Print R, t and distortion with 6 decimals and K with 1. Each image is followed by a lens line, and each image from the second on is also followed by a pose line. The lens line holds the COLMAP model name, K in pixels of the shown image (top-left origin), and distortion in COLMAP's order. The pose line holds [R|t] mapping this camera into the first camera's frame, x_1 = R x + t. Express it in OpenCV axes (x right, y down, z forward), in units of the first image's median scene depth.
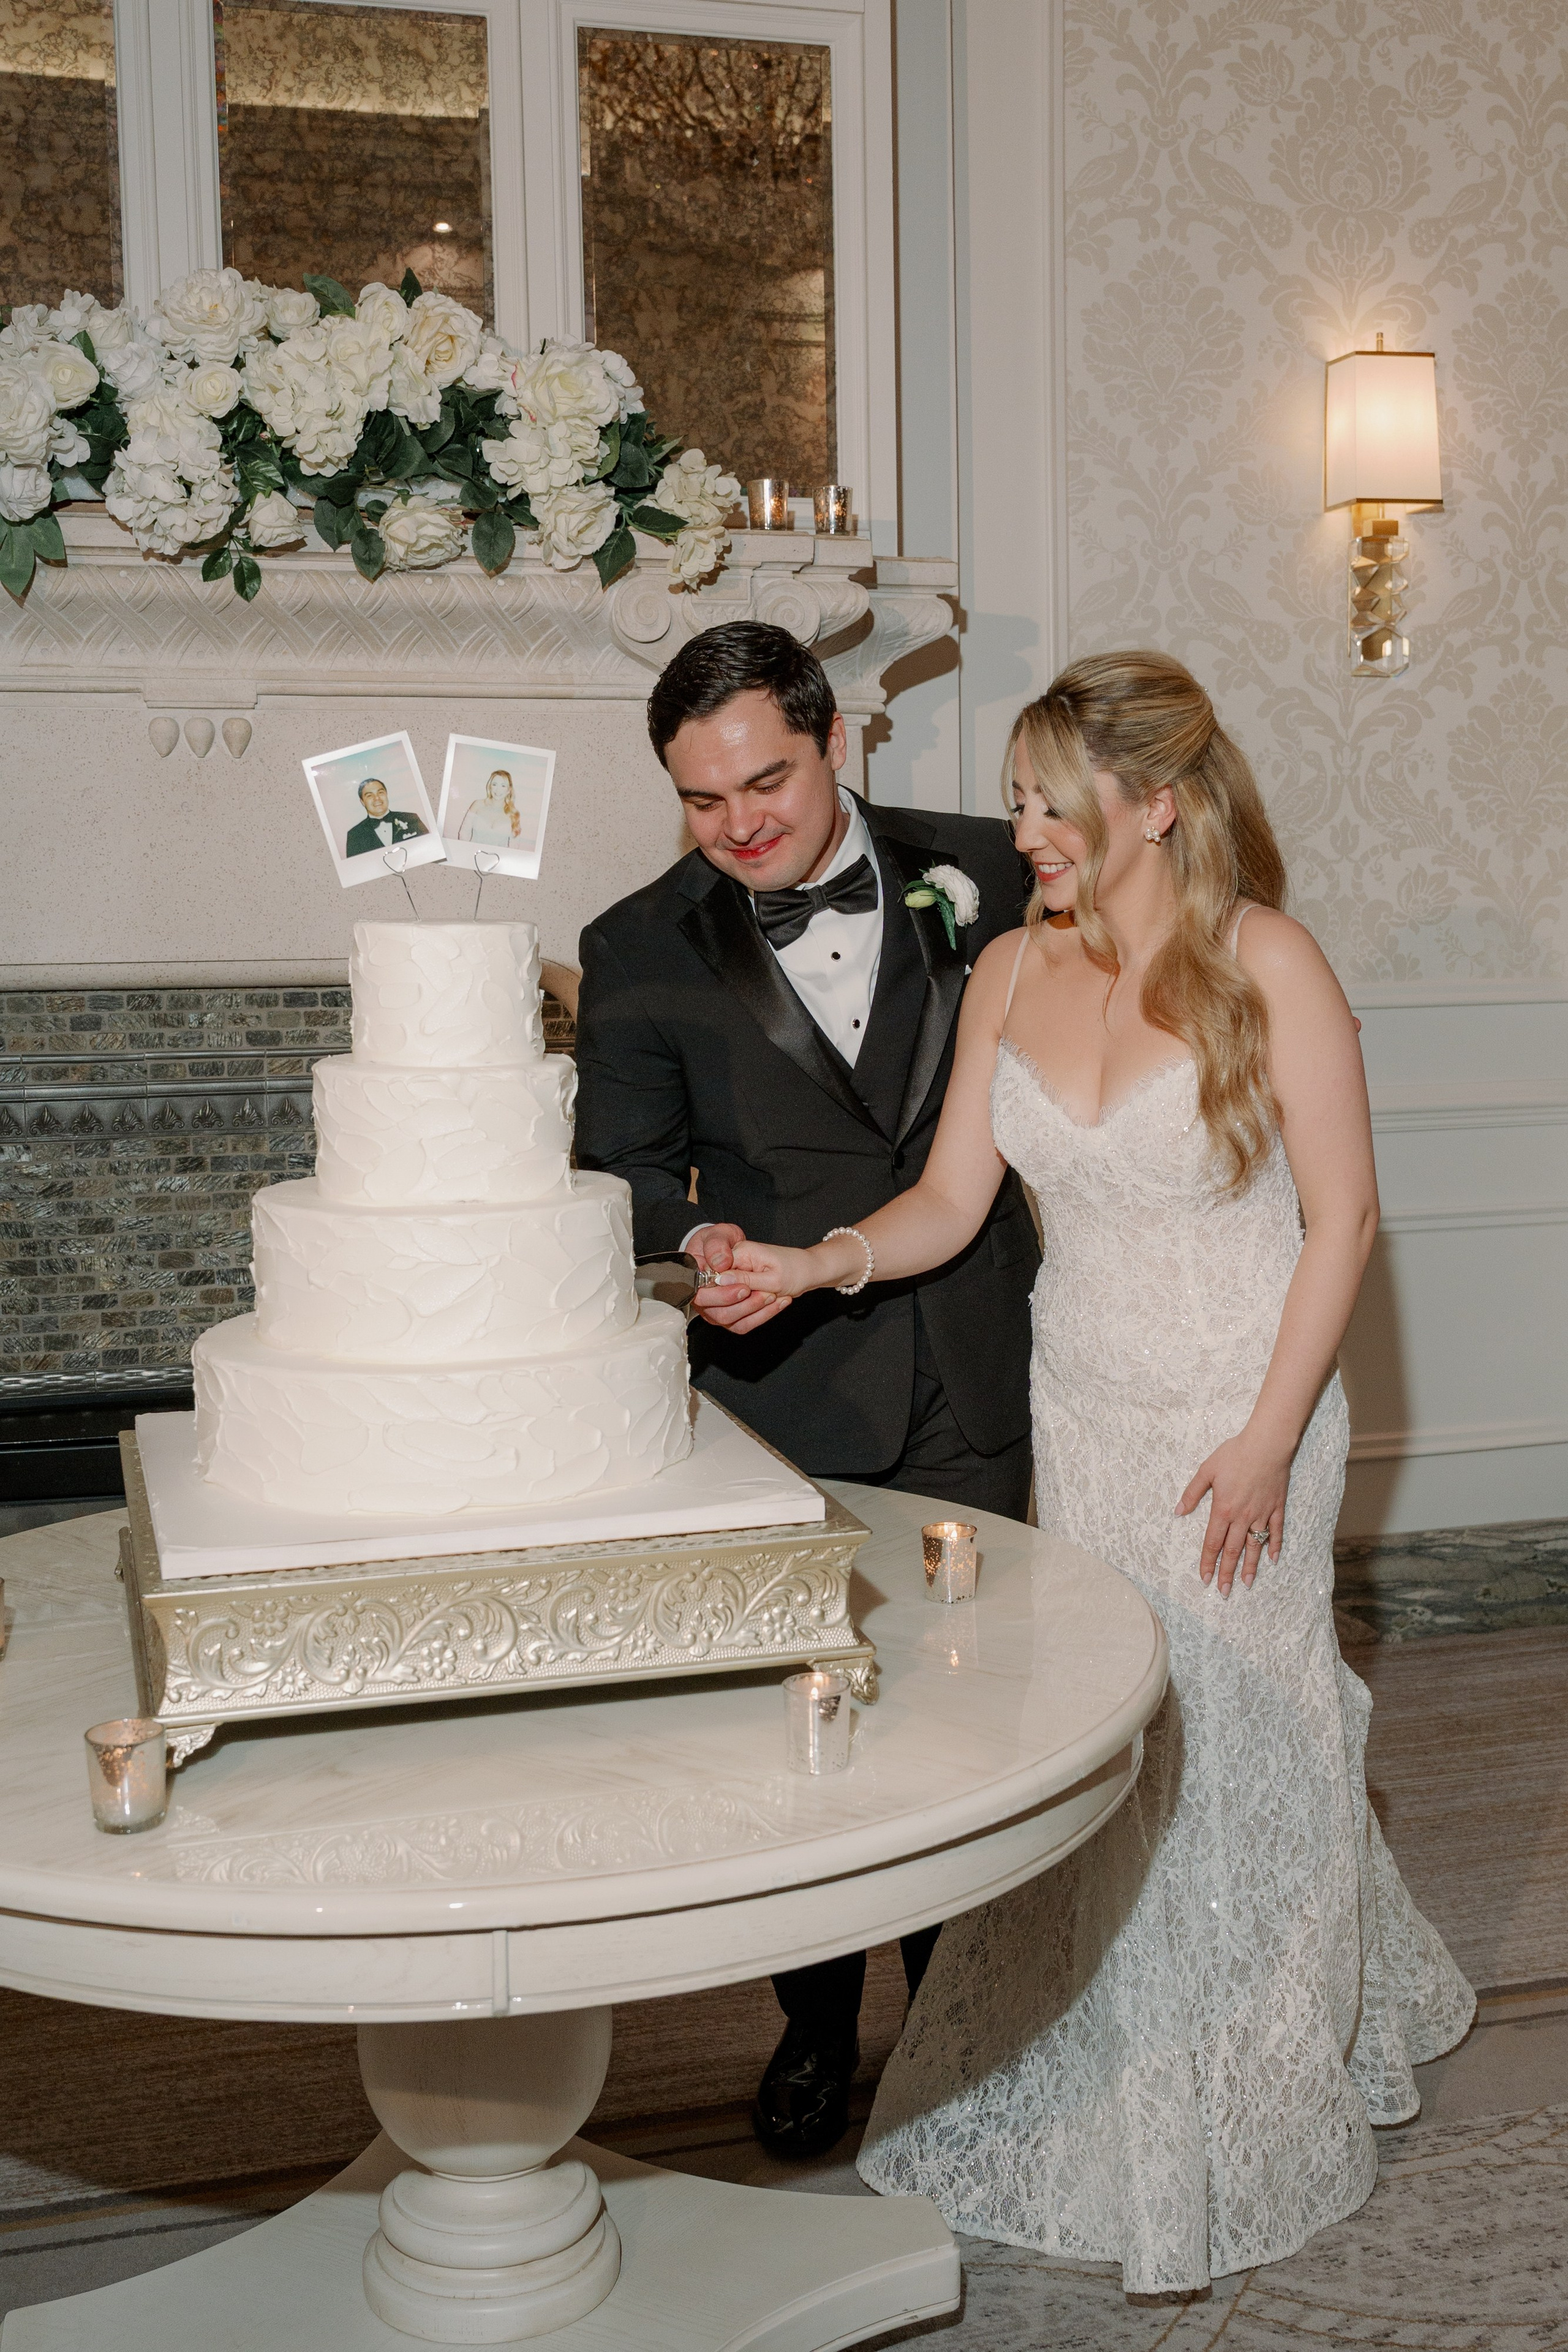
lens RADIAL K [[2694.6, 0, 780.1], [0, 2694.6, 1268.0], [0, 0, 1]] dist [0.004731, 0.002611]
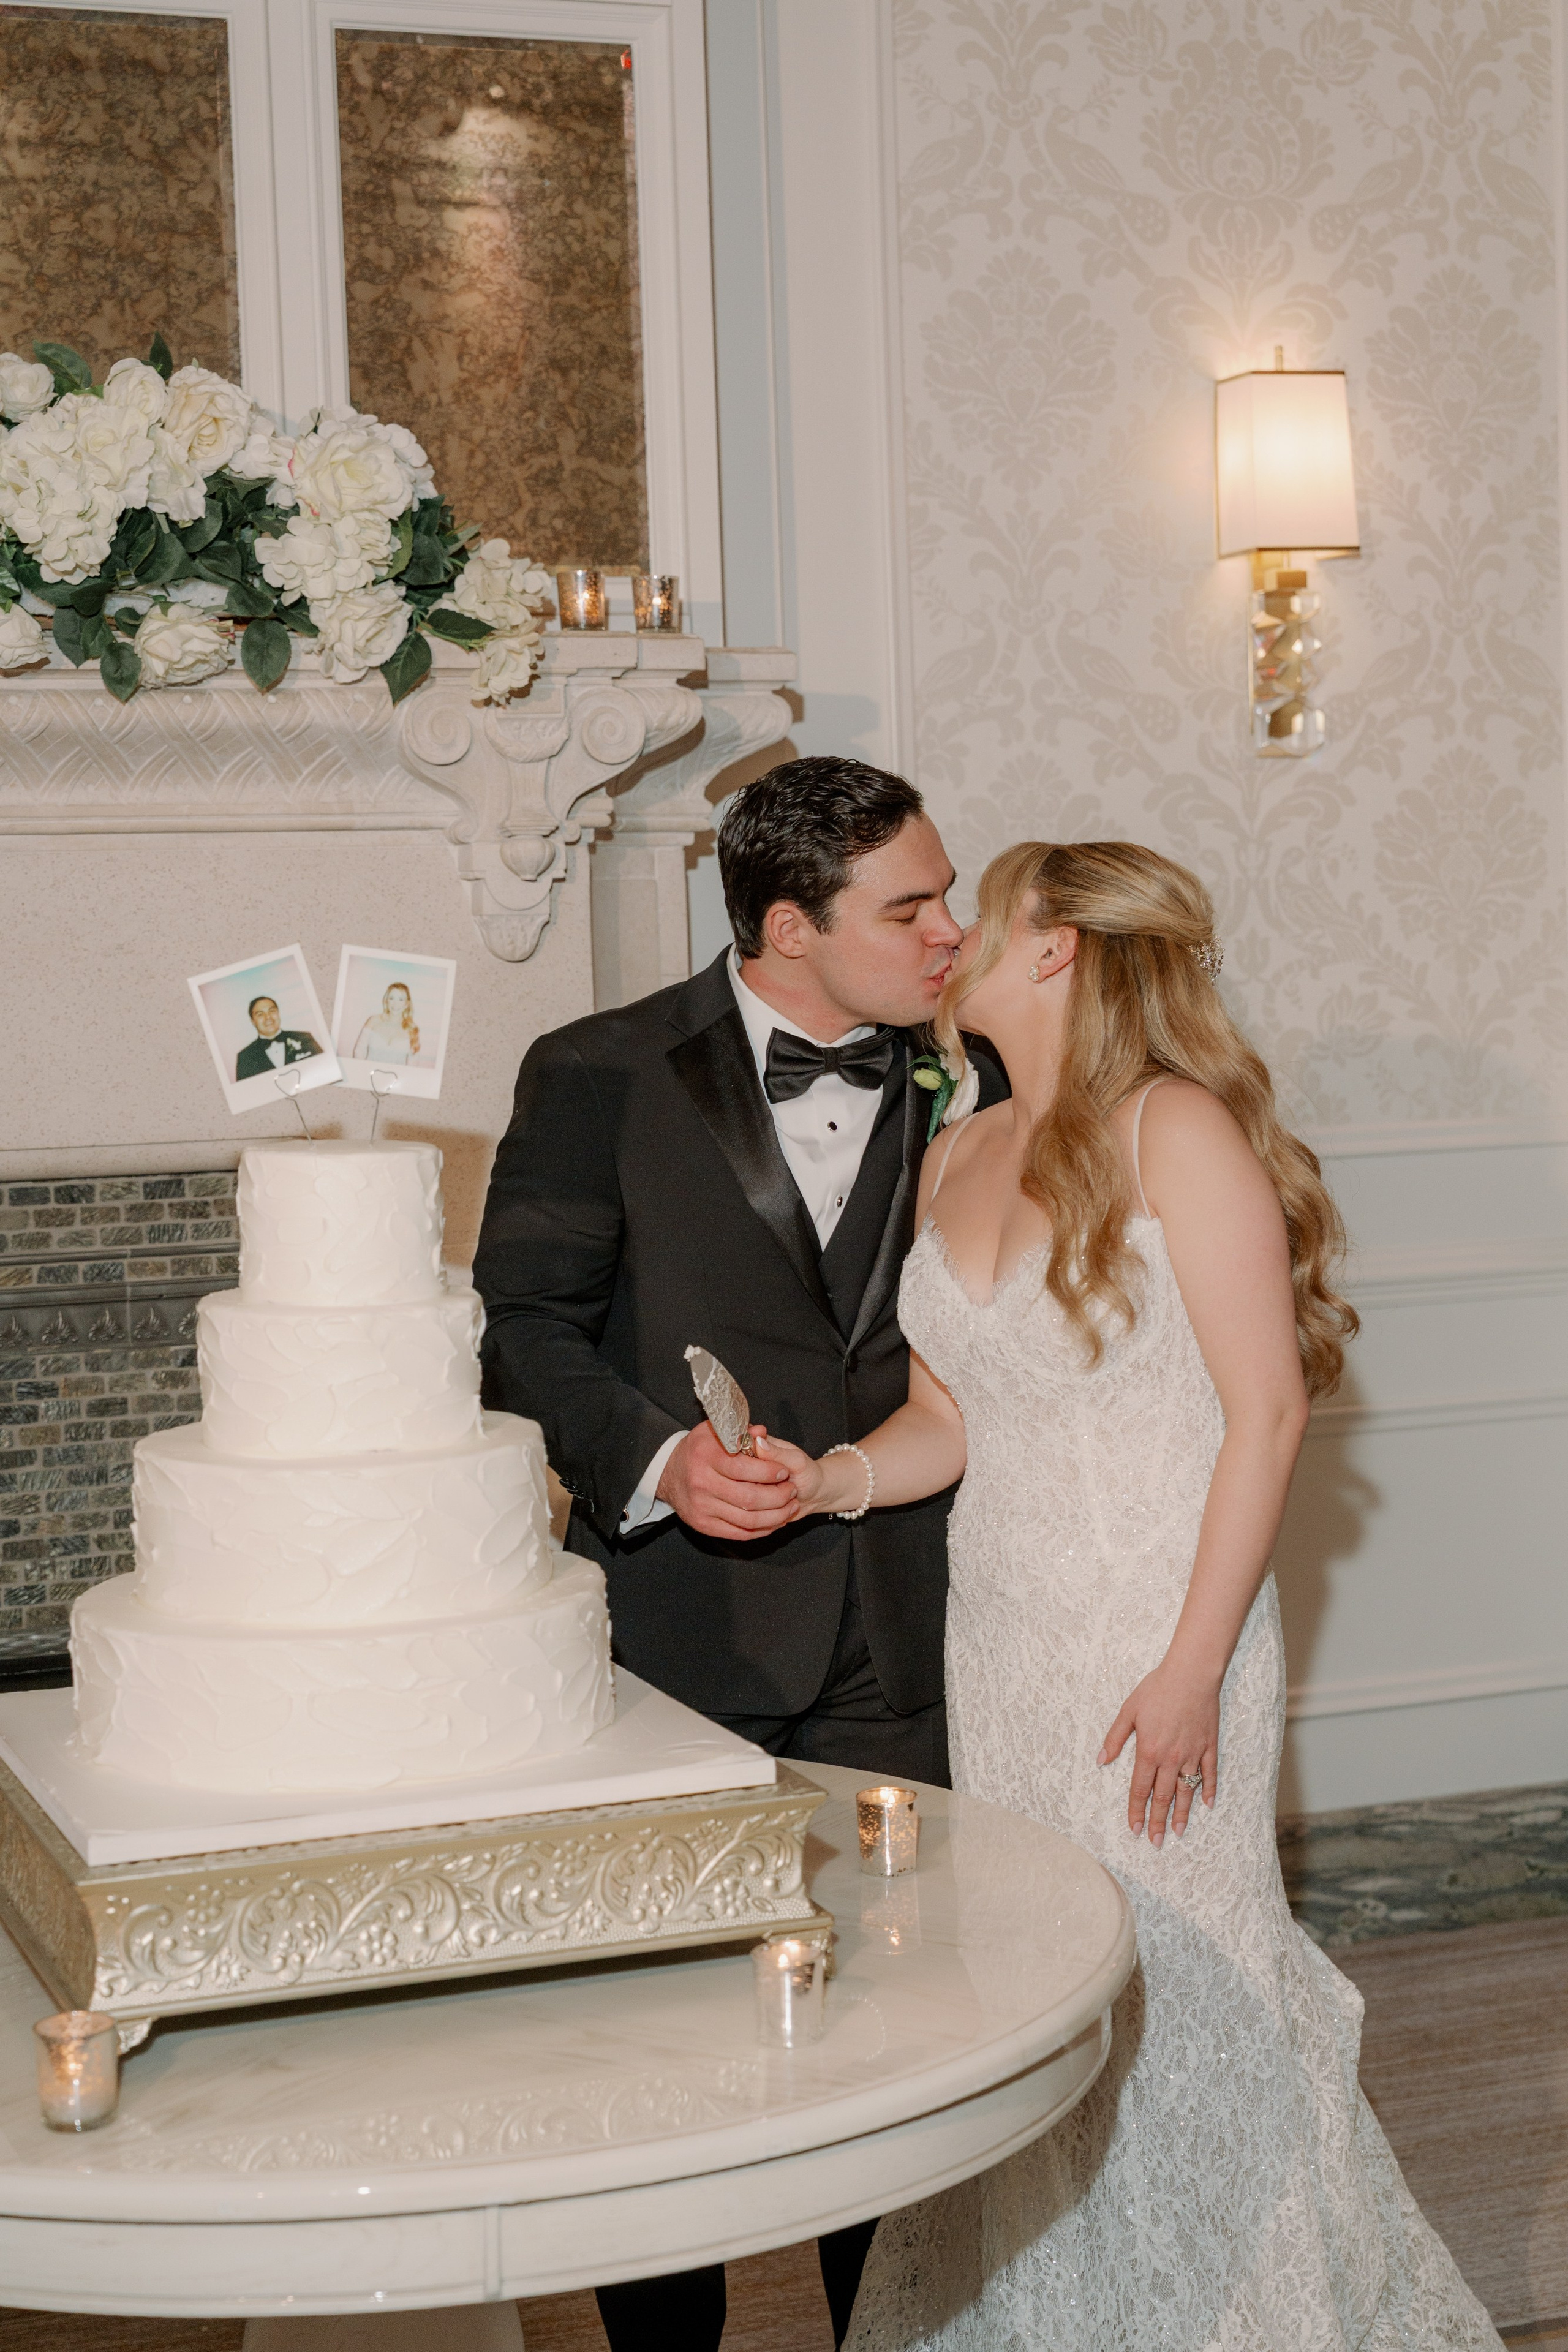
lens RADIAL K [[3860.9, 0, 675.1], [0, 3860.9, 1325.5], [0, 0, 1]] dist [0.060450, -0.052146]
pose [[0.997437, -0.022990, 0.067752, -0.065543], [0.025567, 0.998972, -0.037426, -0.009873], [-0.066821, 0.039063, 0.997000, -0.212859]]
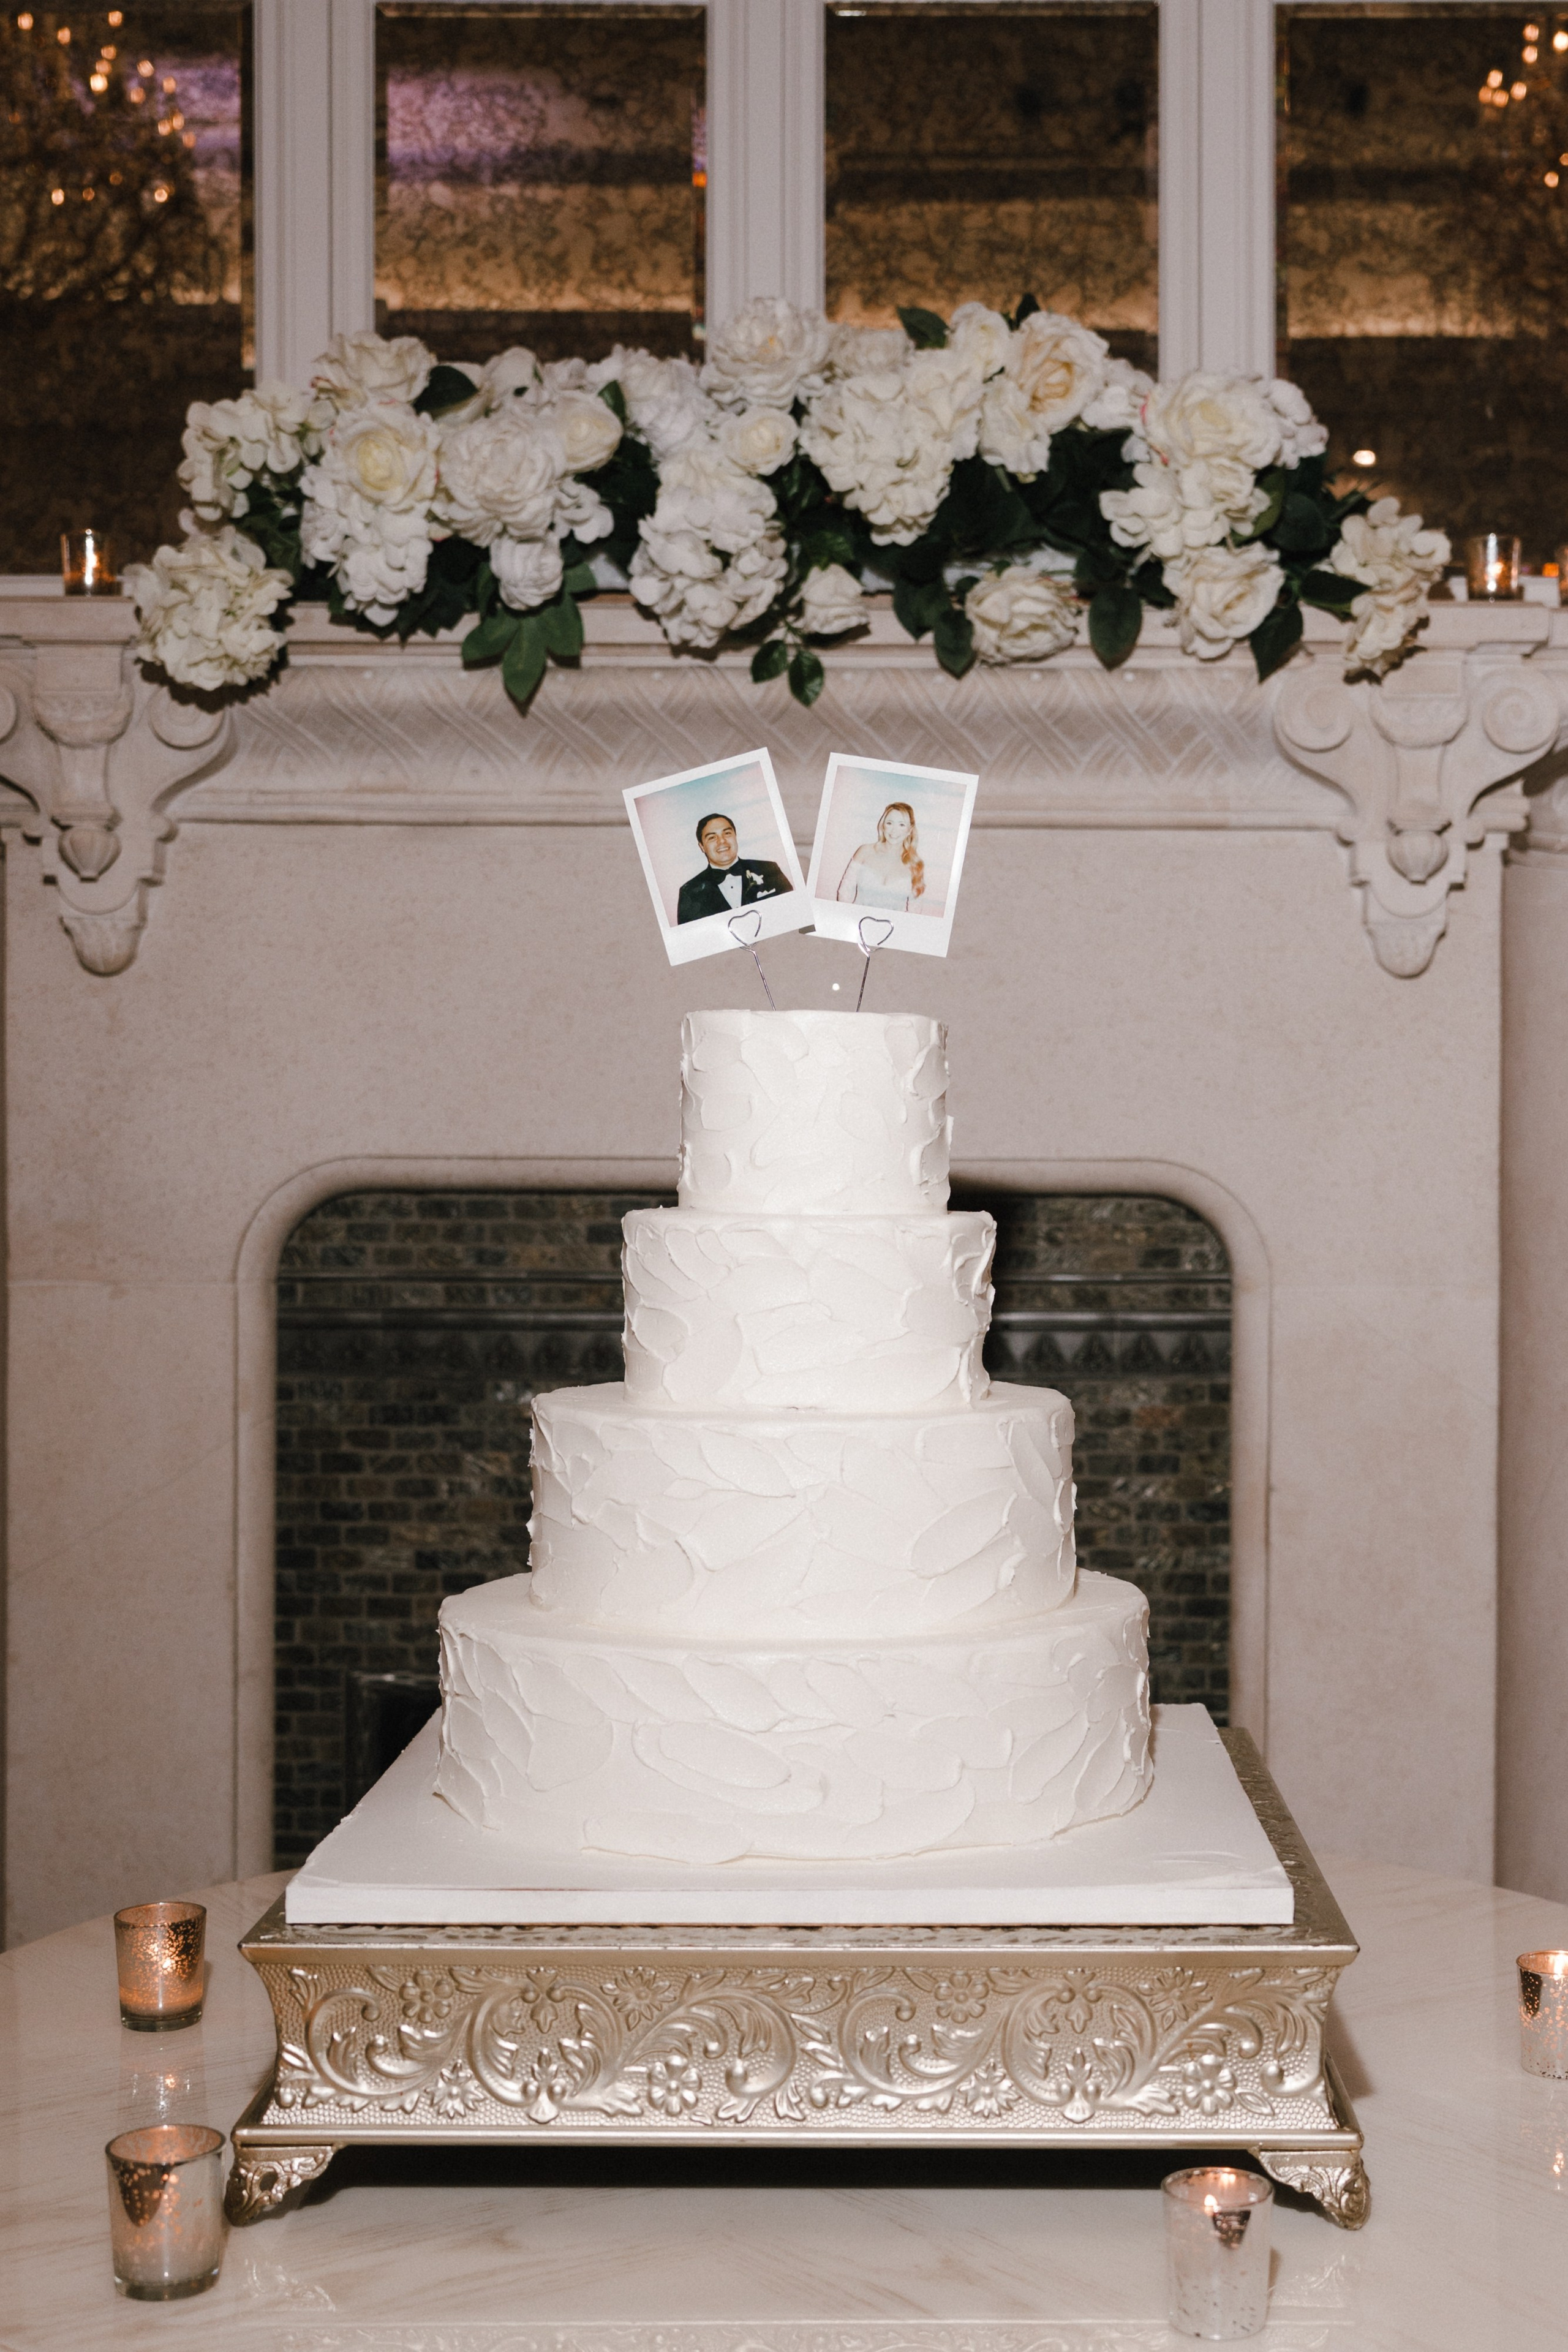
lens RADIAL K [[3041.5, 0, 793.8], [0, 3041.5, 1292.1], [0, 0, 1]] dist [0.004009, -0.004301]
pose [[0.954433, 0.025283, -0.297354, 0.070654], [-0.057508, 0.993311, -0.100127, 0.014883], [0.292833, 0.112665, 0.949503, 0.164072]]
